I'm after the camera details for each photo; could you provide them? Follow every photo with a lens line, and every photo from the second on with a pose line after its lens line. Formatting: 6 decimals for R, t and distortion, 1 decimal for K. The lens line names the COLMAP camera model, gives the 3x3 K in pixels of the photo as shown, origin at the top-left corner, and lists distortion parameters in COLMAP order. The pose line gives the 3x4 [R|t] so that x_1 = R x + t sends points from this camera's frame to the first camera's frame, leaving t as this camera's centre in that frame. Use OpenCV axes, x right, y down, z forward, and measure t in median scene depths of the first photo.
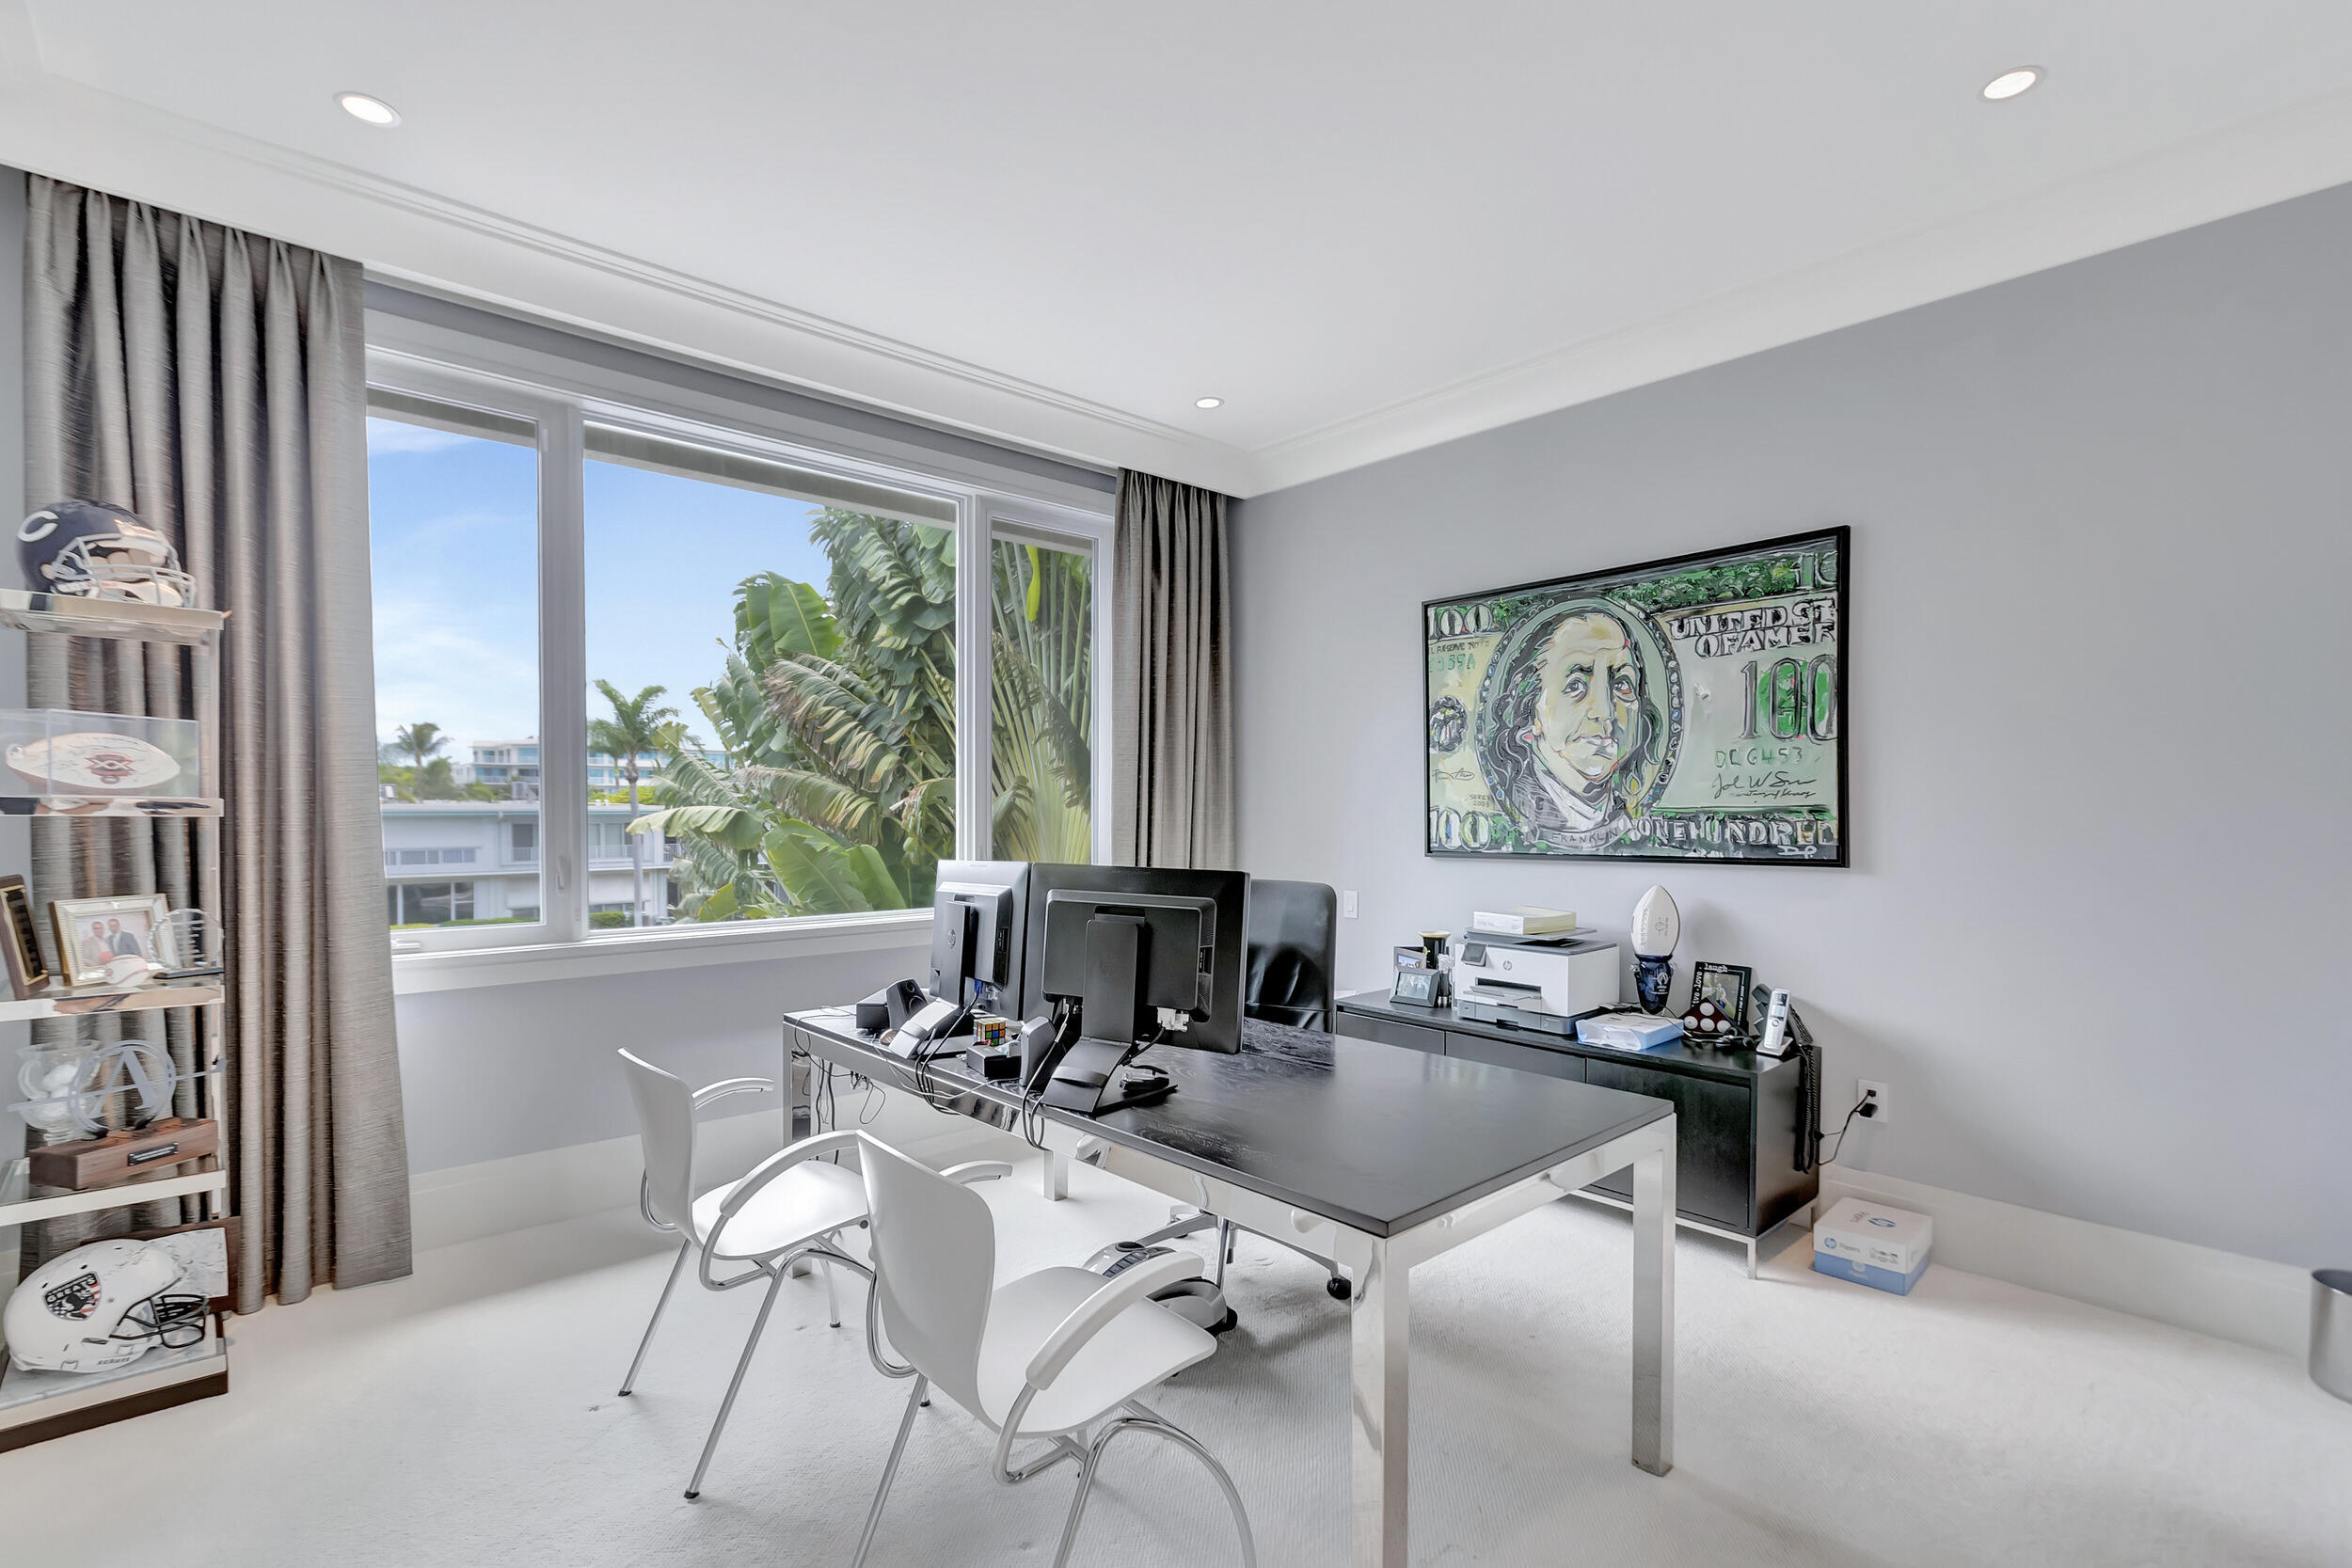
lens RADIAL K [[1063.4, 0, 1182.0], [0, 1063.4, 815.0], [0, 0, 1]] dist [0.001096, -0.000183]
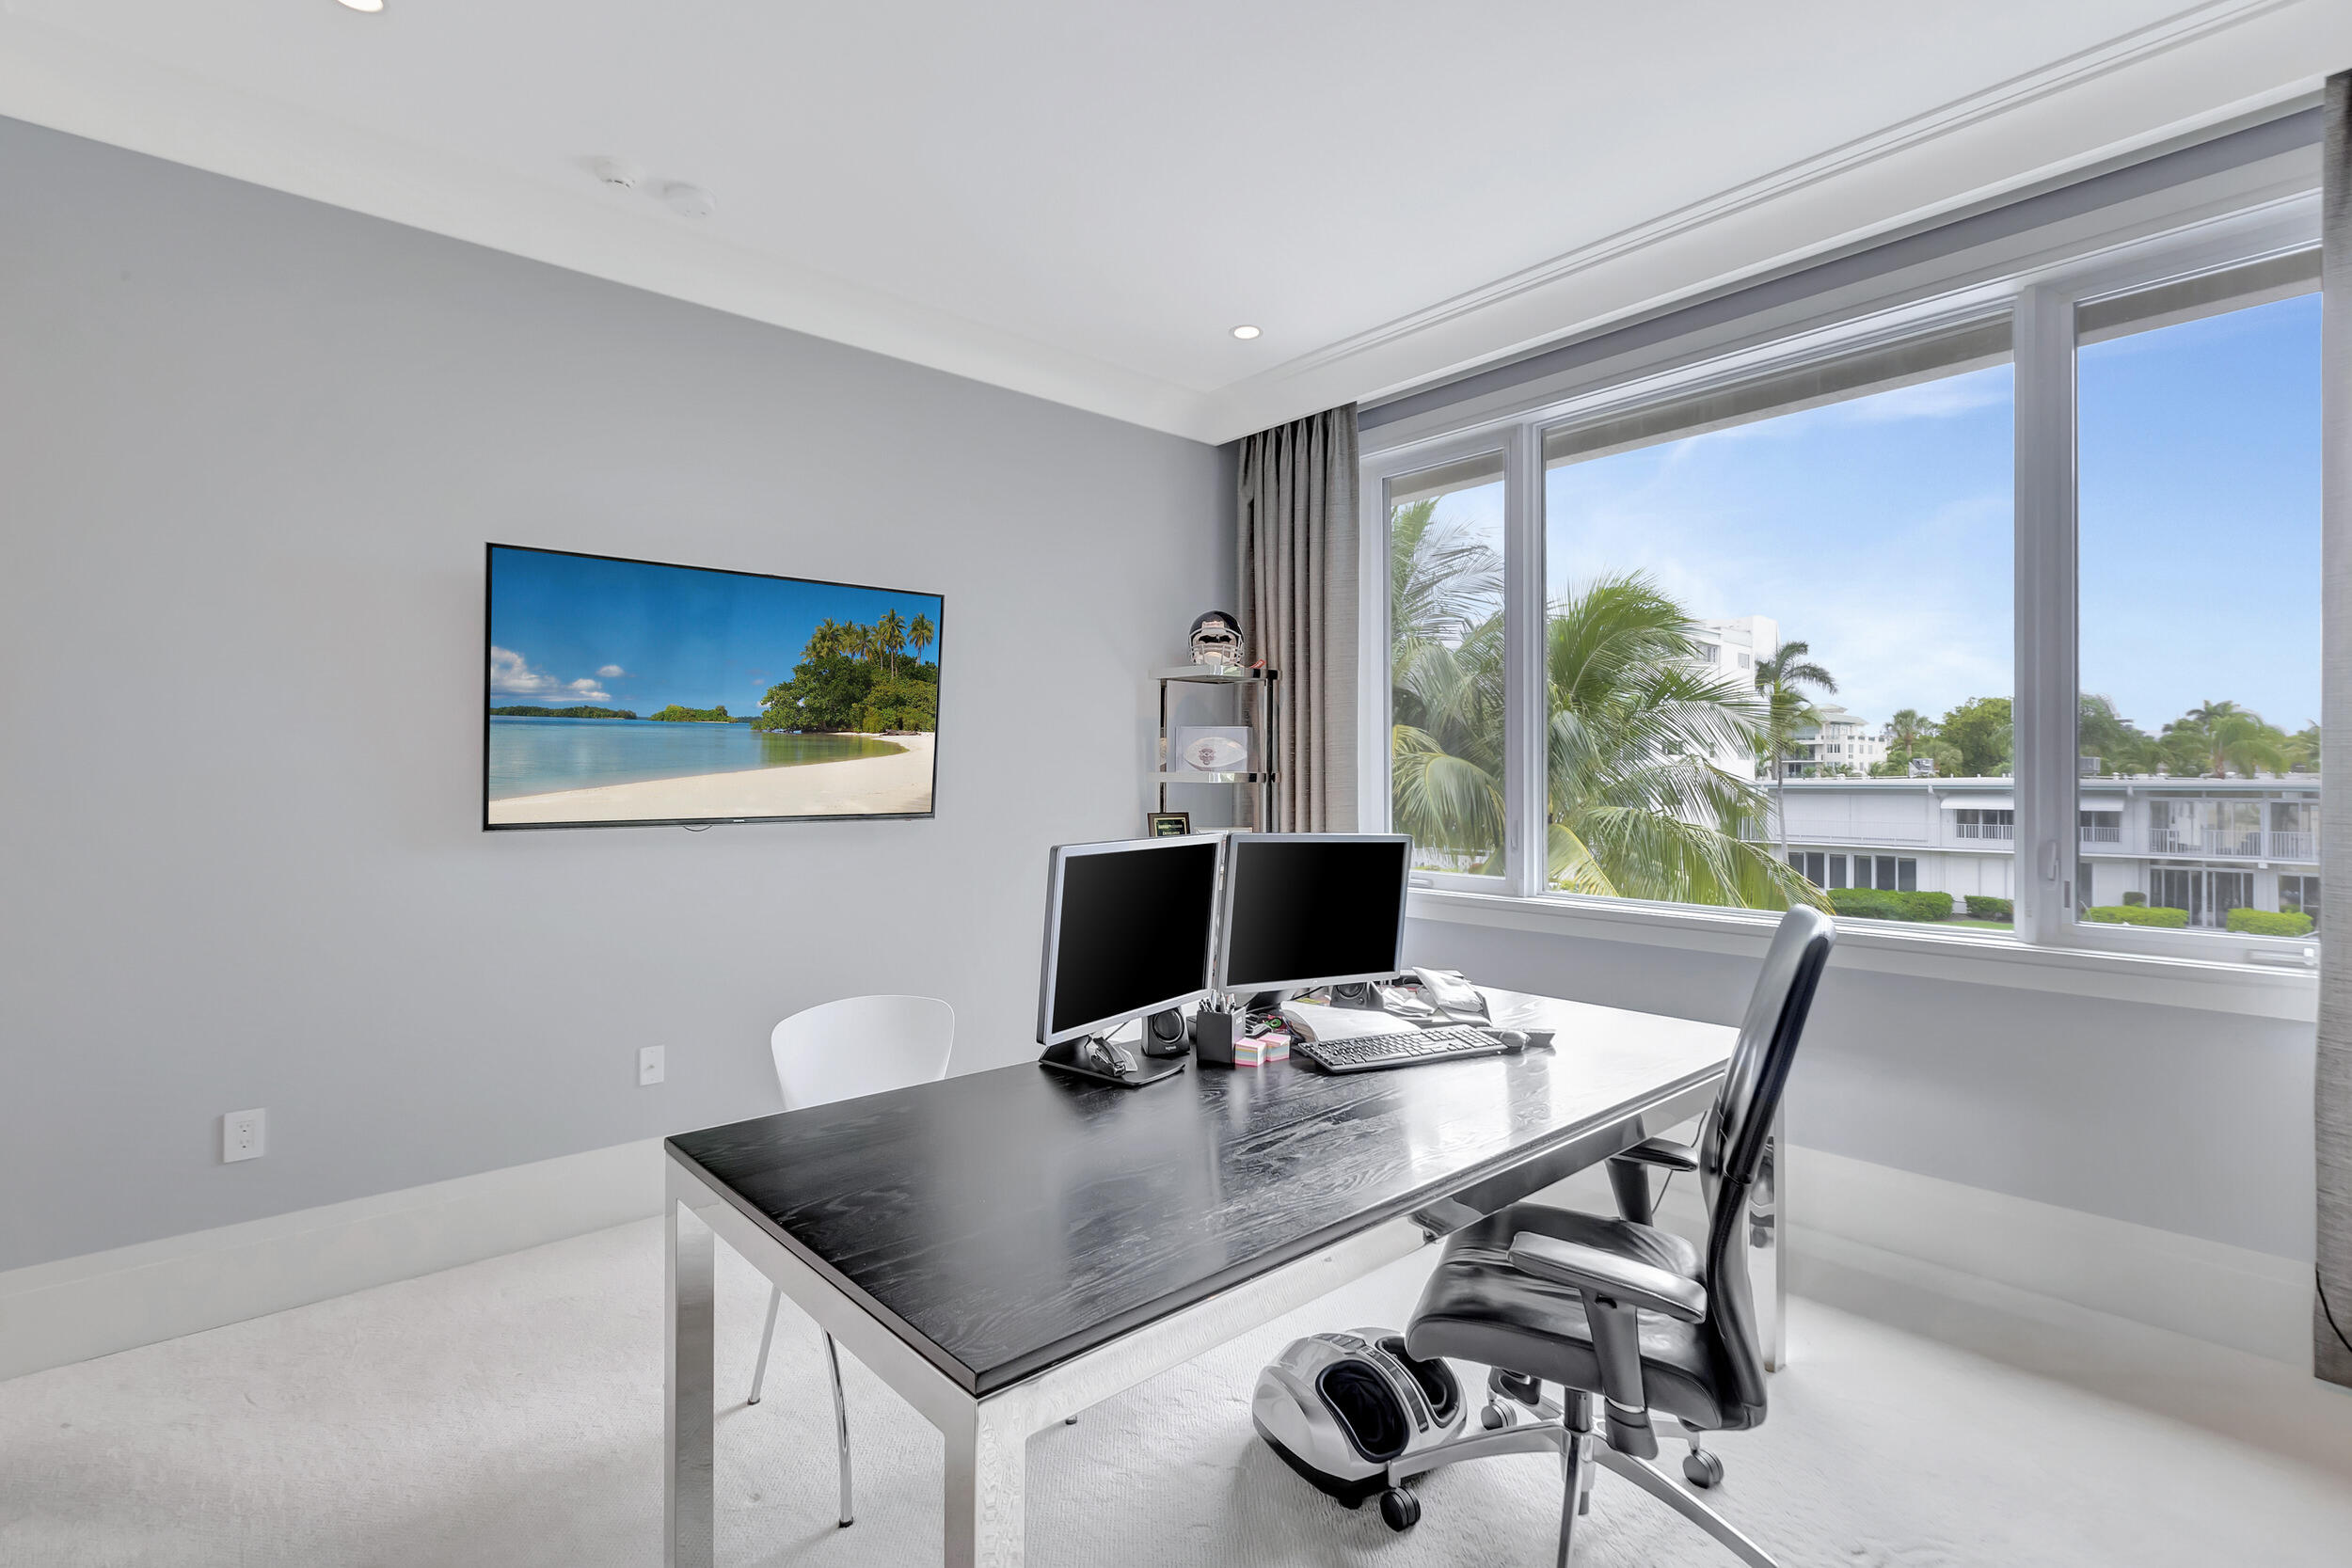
lens RADIAL K [[1116.2, 0, 1176.3], [0, 1116.2, 778.6], [0, 0, 1]] dist [0.001901, 0.000489]
pose [[-0.006710, 0.006421, -0.999957, 0.711593], [-0.002550, 0.999976, 0.006438, -0.021182], [0.999974, 0.002593, -0.006693, 0.760205]]
